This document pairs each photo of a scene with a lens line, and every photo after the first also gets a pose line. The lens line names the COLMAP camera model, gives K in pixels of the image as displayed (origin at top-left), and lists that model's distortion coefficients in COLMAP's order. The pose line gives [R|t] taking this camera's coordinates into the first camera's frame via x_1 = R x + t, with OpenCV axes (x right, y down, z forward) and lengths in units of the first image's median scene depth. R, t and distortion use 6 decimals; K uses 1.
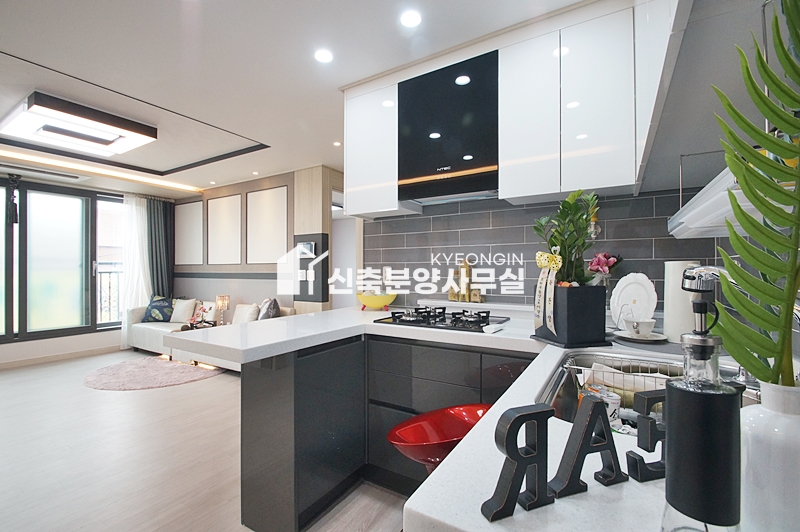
lens RADIAL K [[353.9, 0, 397.1], [0, 353.9, 267.4], [0, 0, 1]] dist [0.002930, -0.003602]
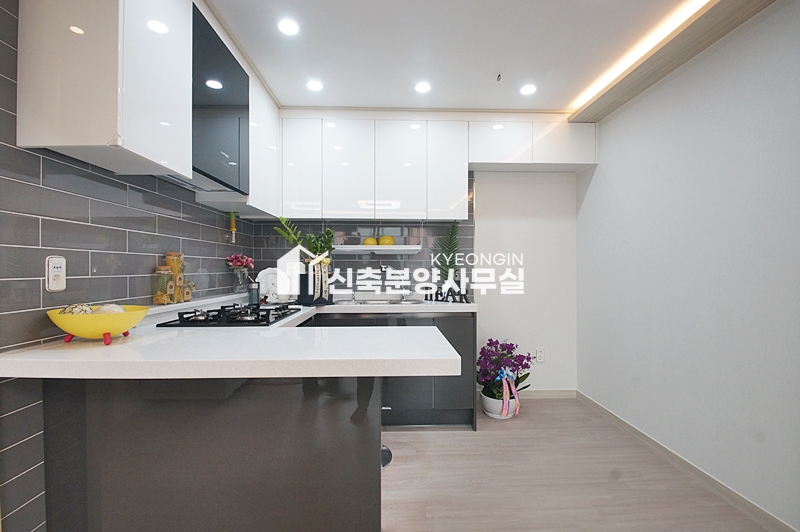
lens RADIAL K [[353.9, 0, 394.9], [0, 353.9, 271.3], [0, 0, 1]] dist [0.002930, -0.003602]
pose [[-0.540108, -0.010980, 0.841524, -0.826891], [-0.010716, 0.999924, 0.006169, 0.011501], [-0.841528, -0.005686, -0.540184, 1.050487]]
